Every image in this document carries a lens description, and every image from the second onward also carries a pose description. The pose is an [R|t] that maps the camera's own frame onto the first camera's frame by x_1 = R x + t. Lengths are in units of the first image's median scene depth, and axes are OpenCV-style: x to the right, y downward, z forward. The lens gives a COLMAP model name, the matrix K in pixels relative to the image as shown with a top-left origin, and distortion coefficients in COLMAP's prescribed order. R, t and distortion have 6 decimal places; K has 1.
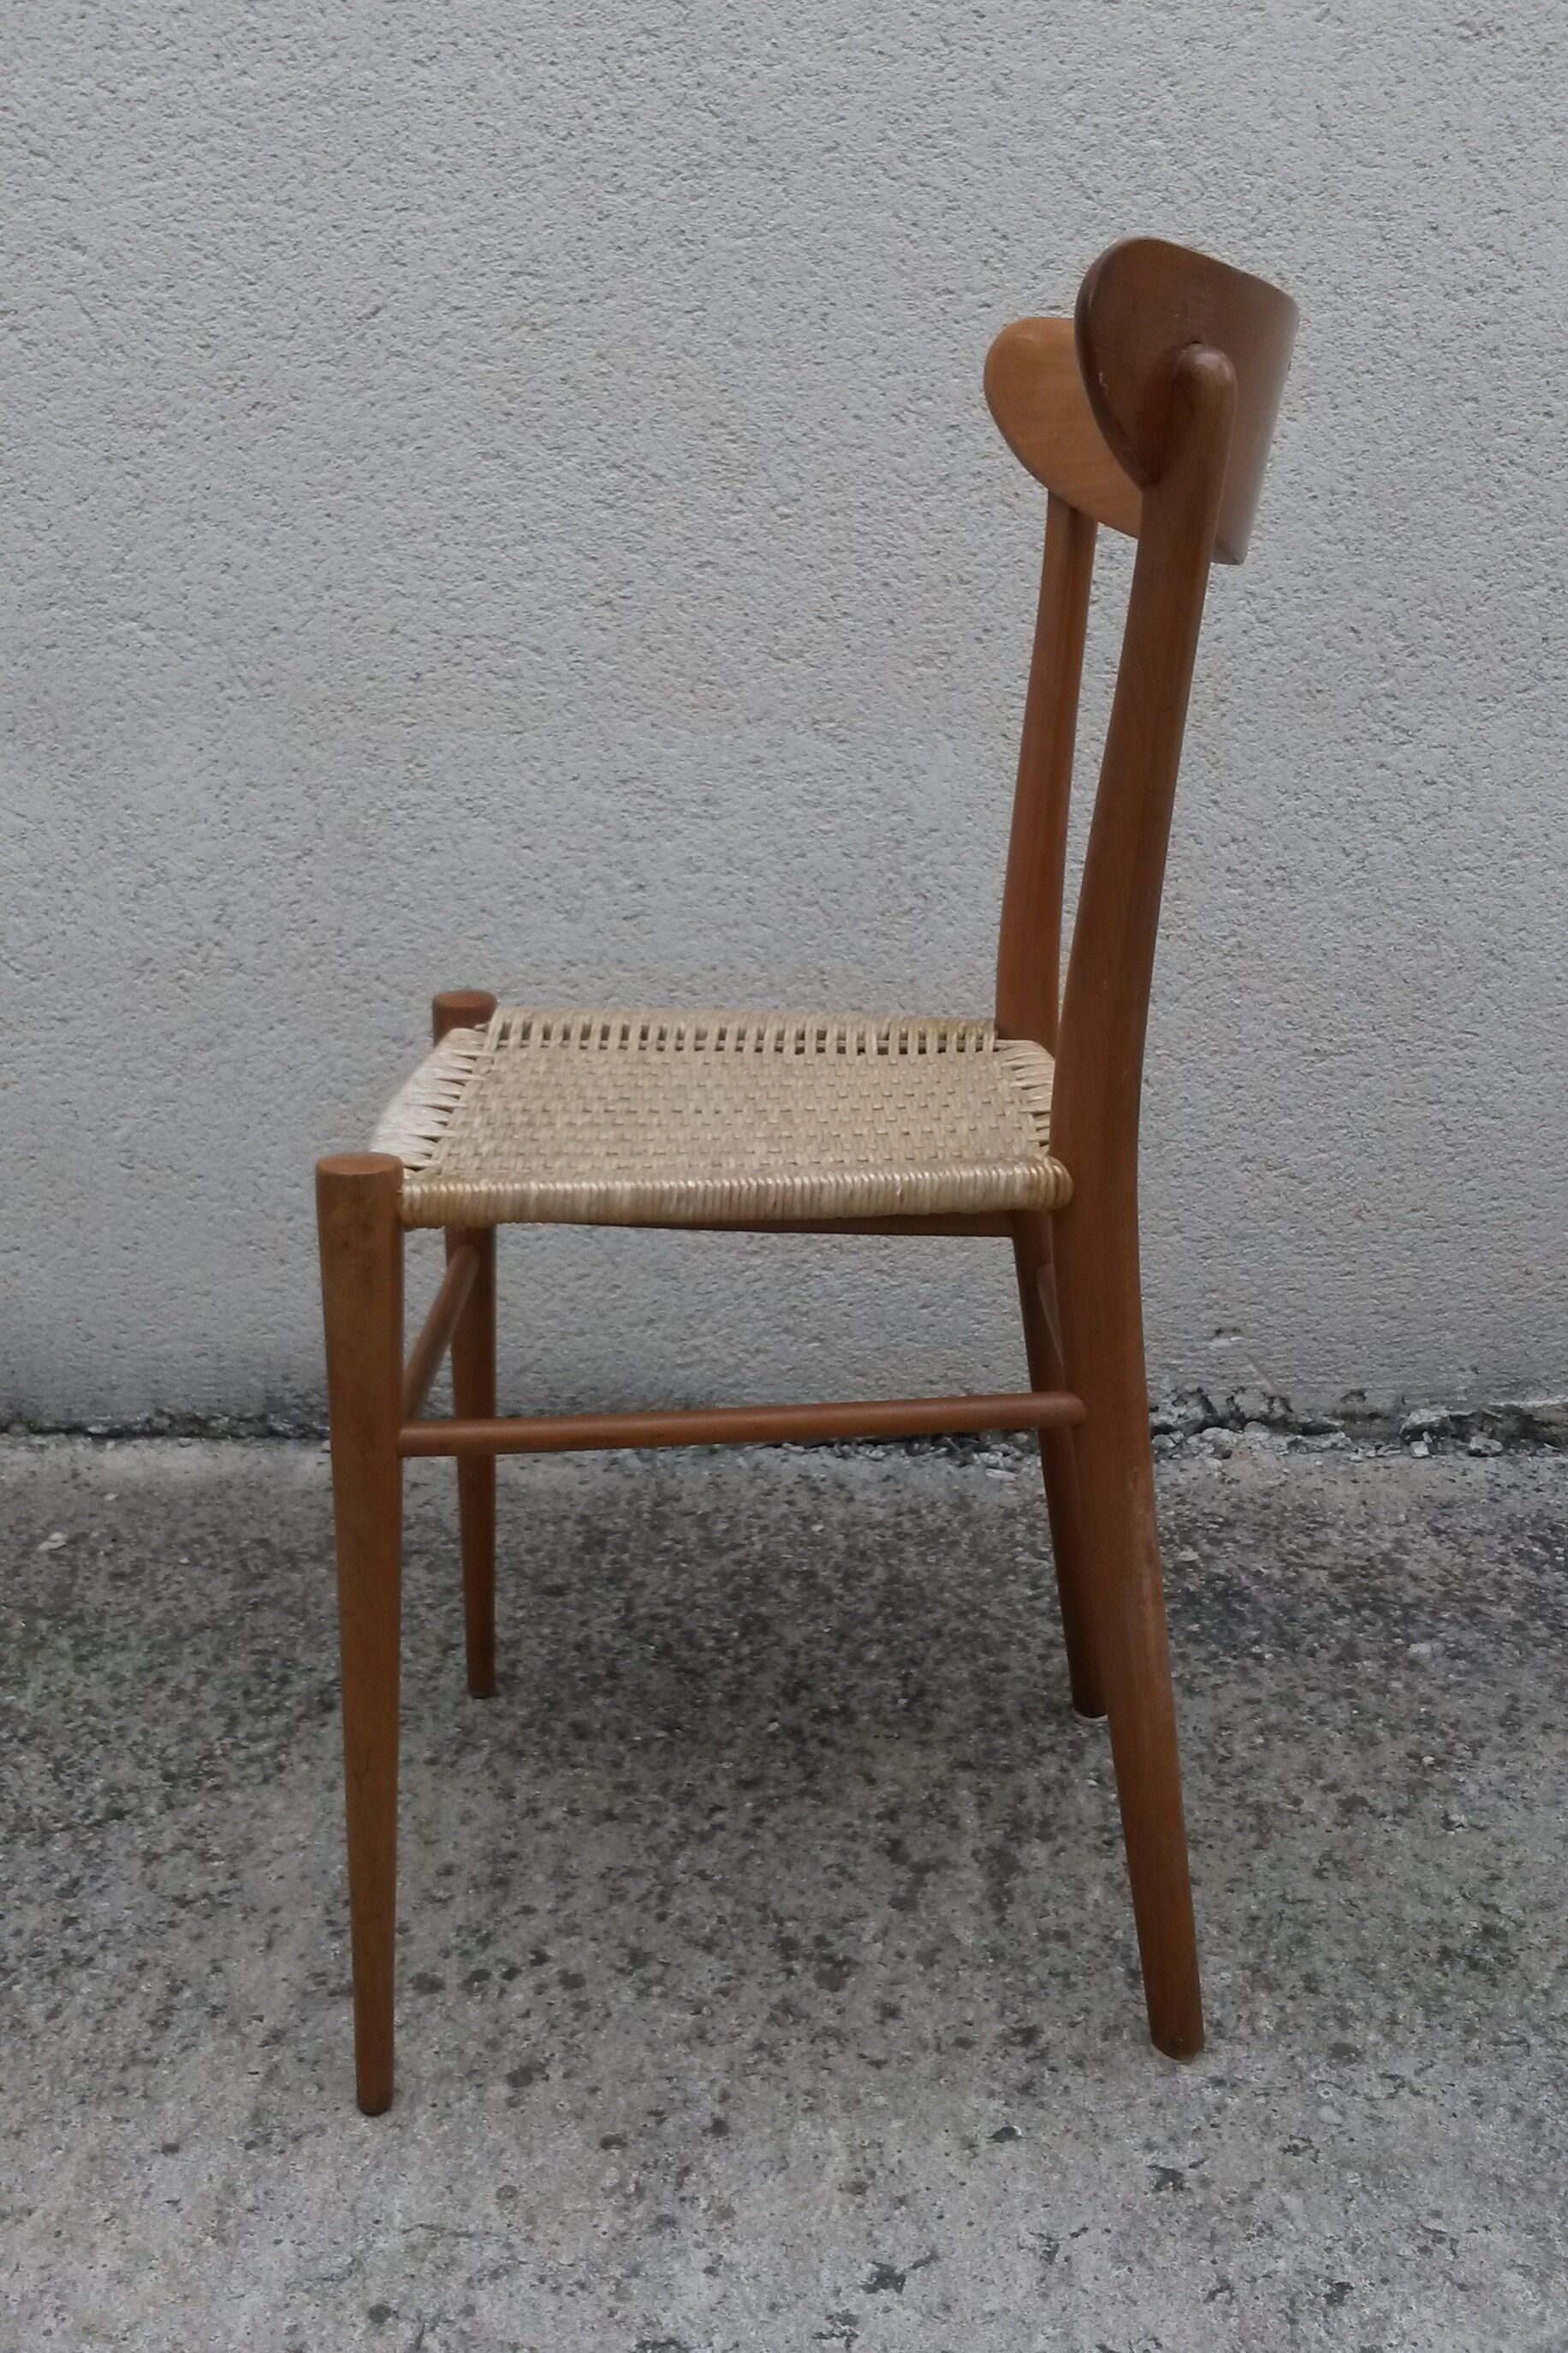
lens RADIAL K [[2264.4, 0, 769.0], [0, 2264.4, 1166.4], [0, 0, 1]] dist [0.042888, 0.000000]
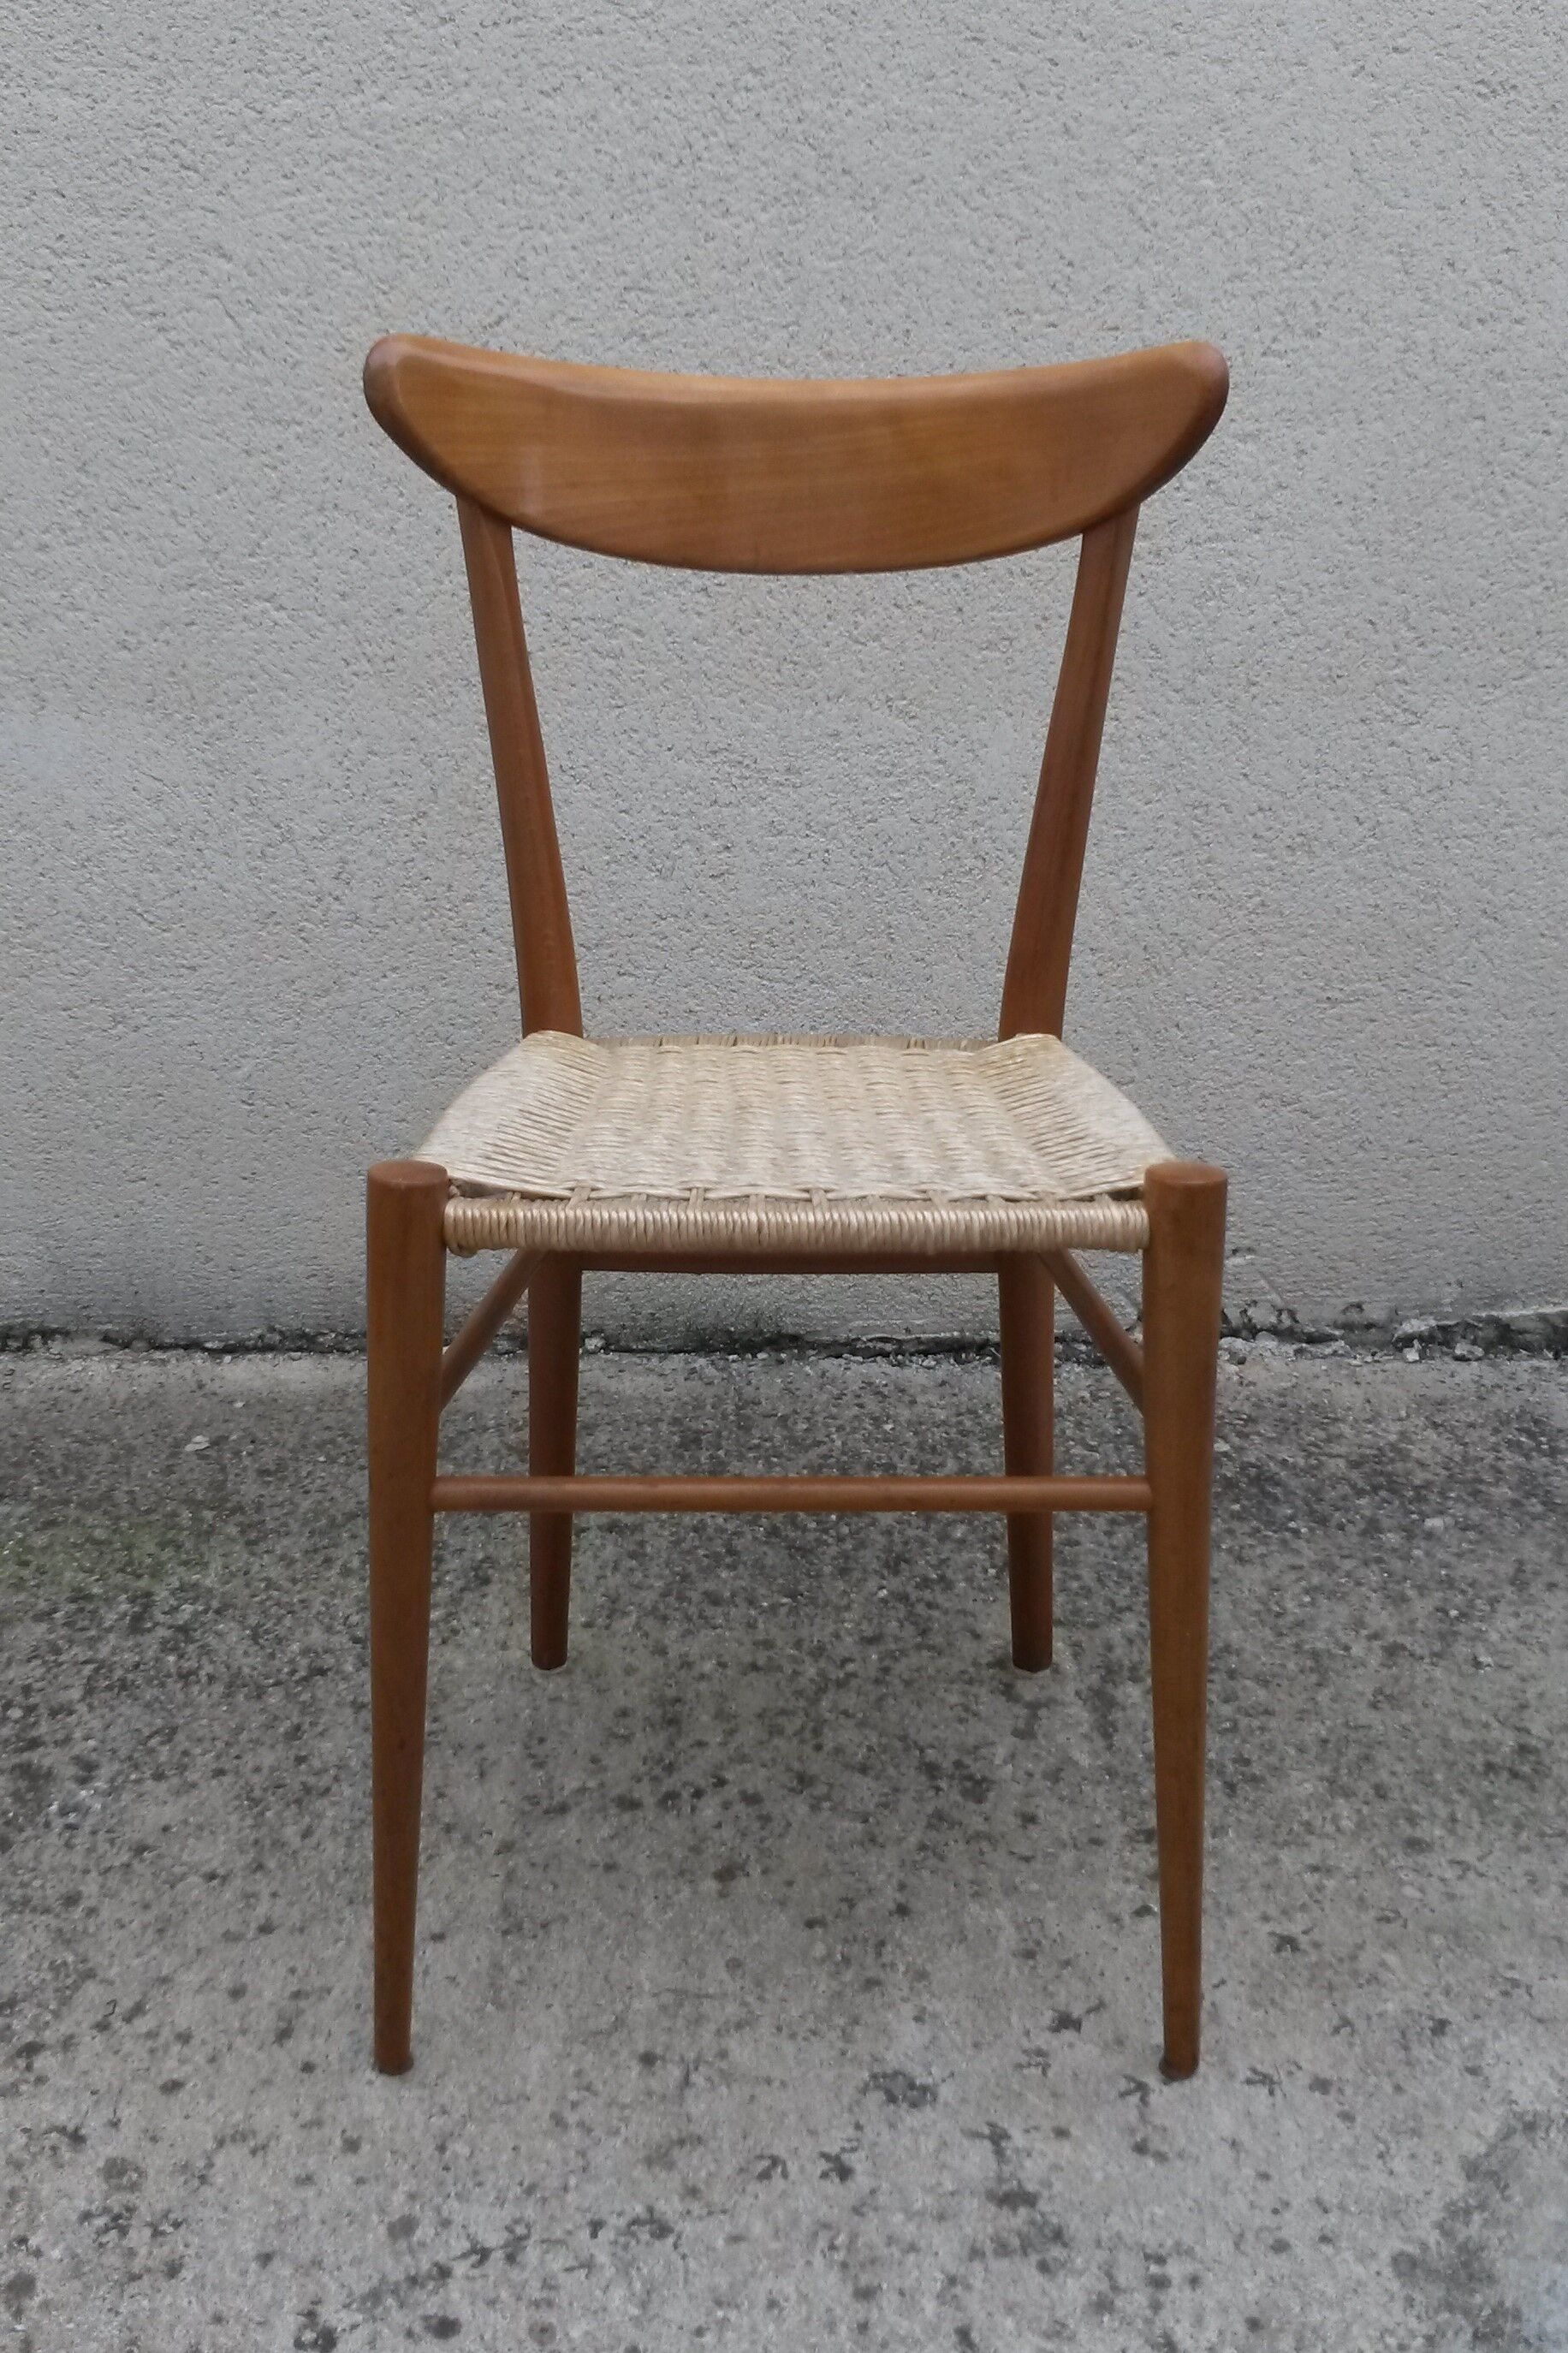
lens RADIAL K [[2264.4, 0, 759.2], [0, 2264.4, 1168.5], [0, 0, 1]] dist [0.042888, 0.000000]
pose [[0.998571, -0.000838, 0.053436, -0.113121], [-0.000626, 0.999625, 0.027373, 0.002440], [-0.053439, -0.027368, 0.998196, -0.118482]]
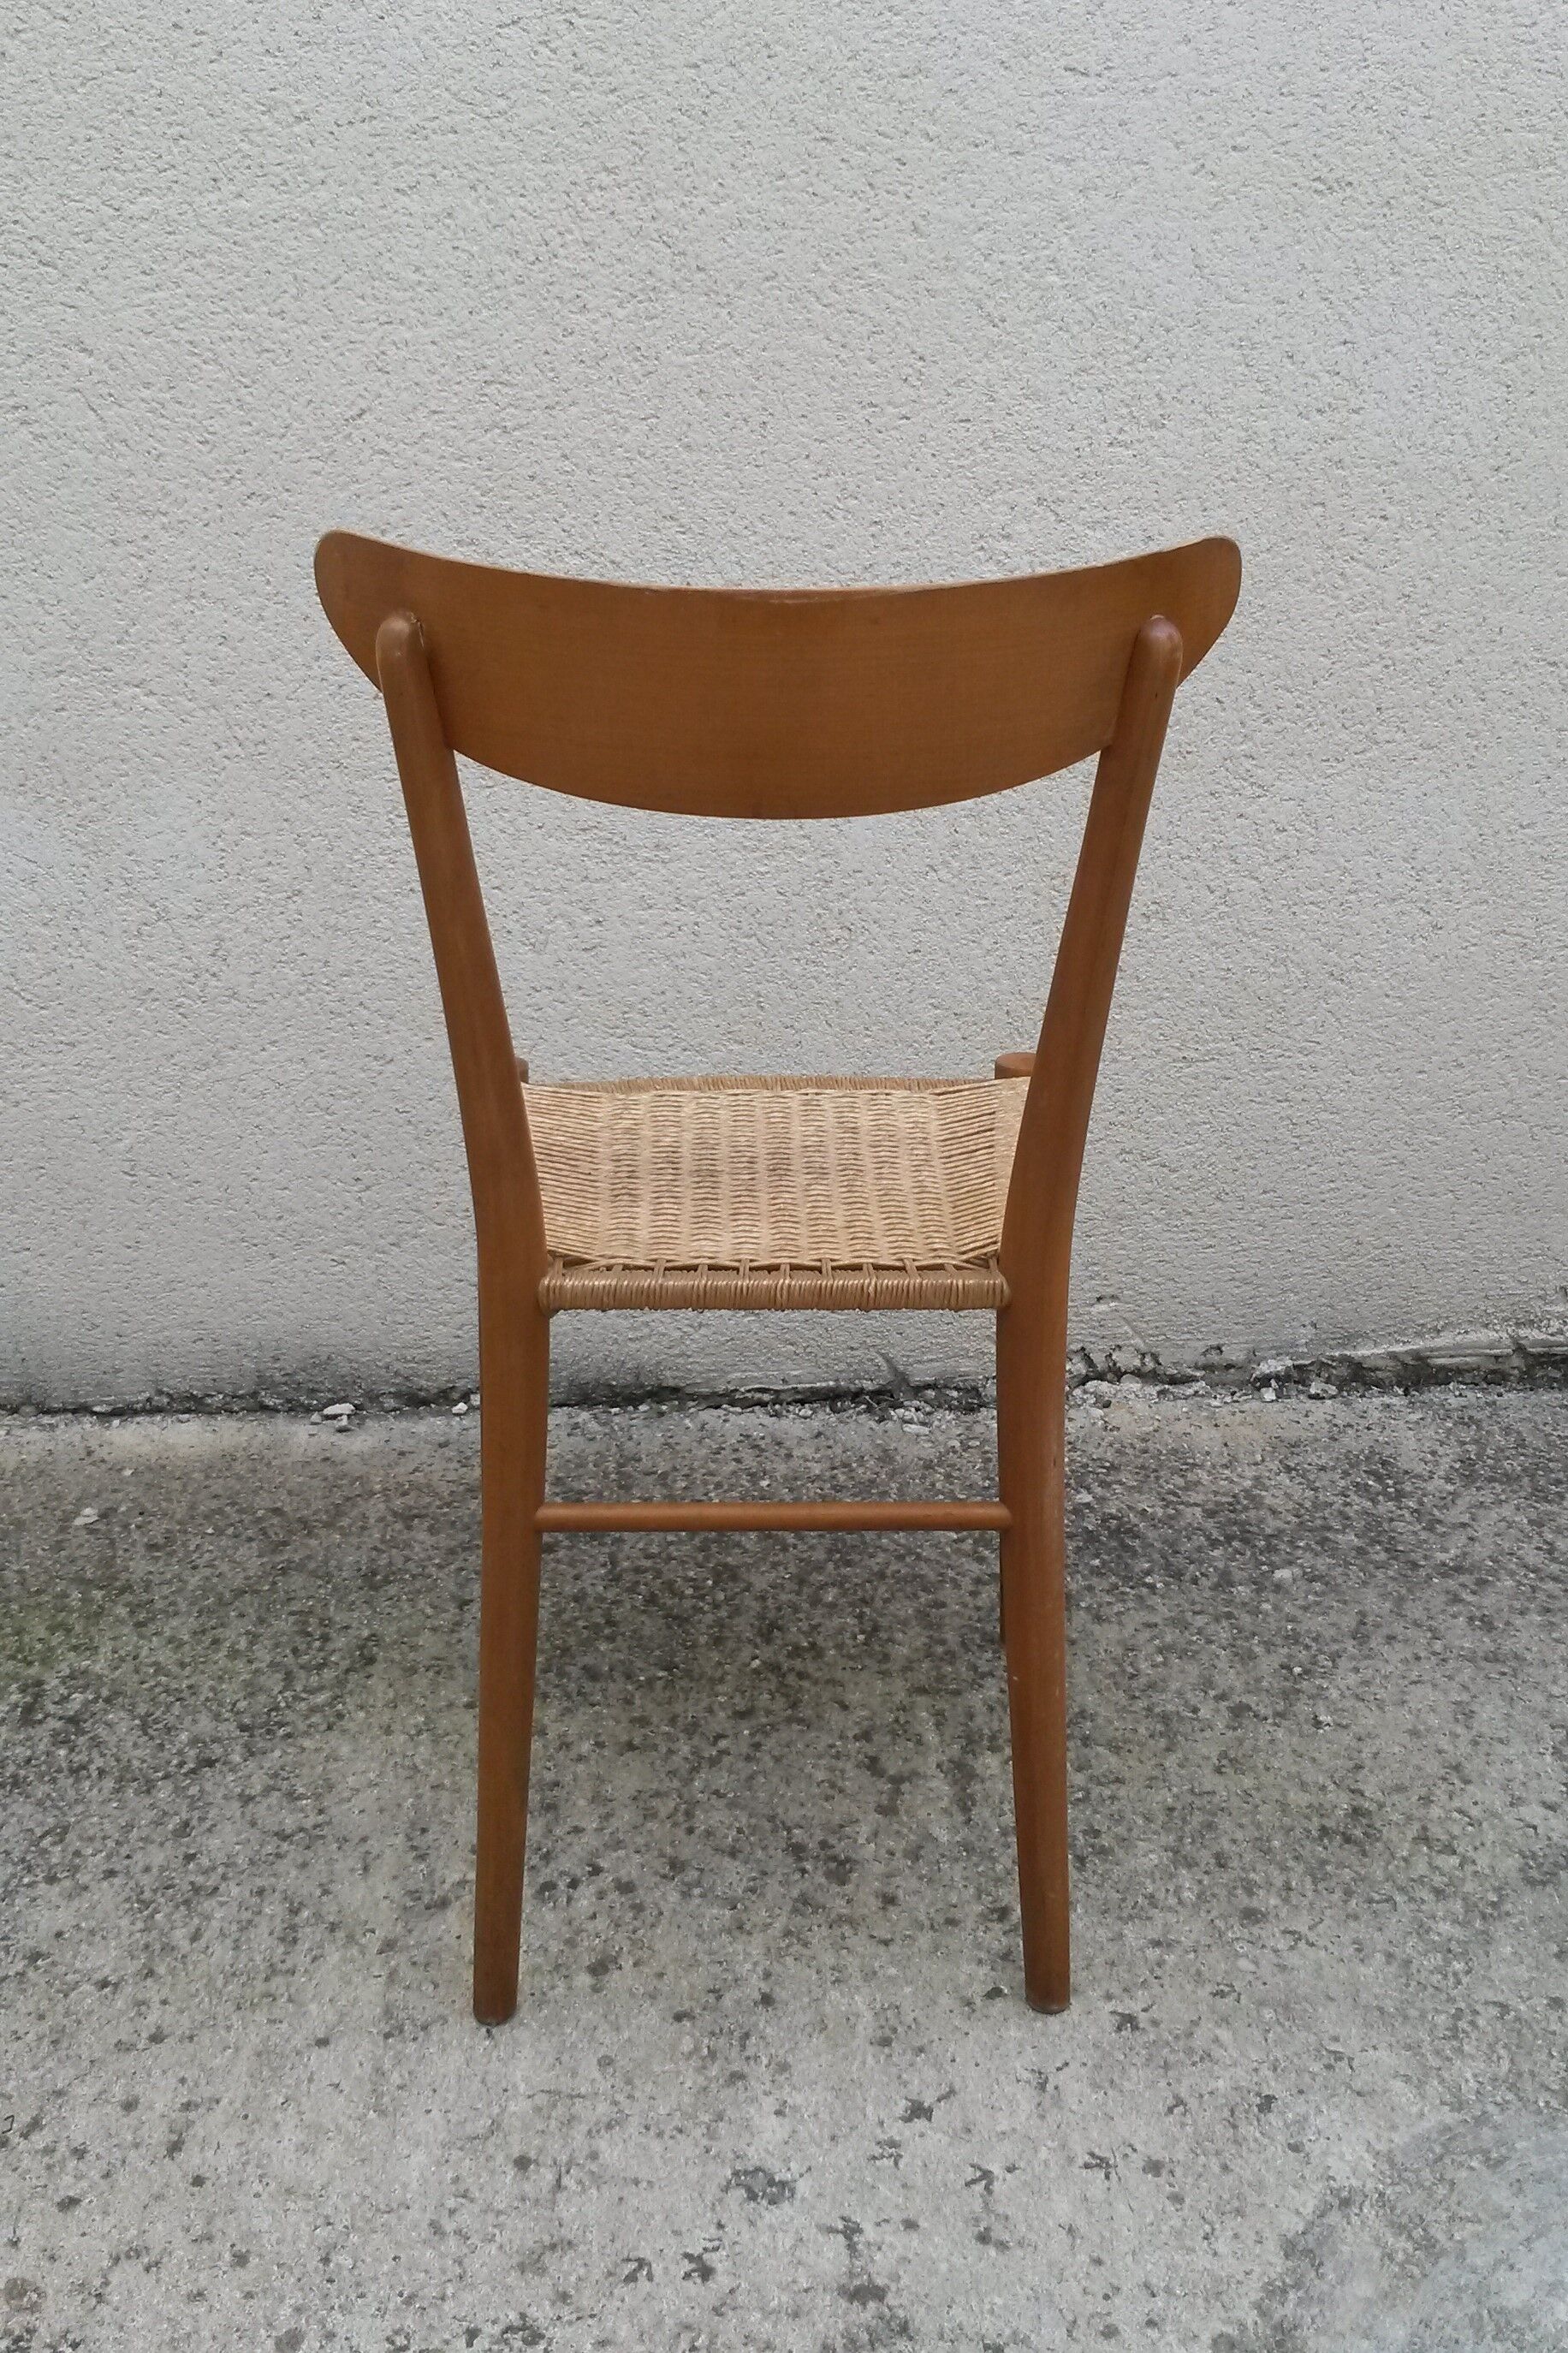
lens RADIAL K [[2264.4, 0, 761.2], [0, 2264.4, 1165.1], [0, 0, 1]] dist [0.042888, 0.000000]
pose [[0.995538, -0.019213, 0.092385, -0.093319], [0.013983, 0.998281, 0.056924, -0.074854], [-0.093320, -0.055378, 0.994095, -0.151347]]
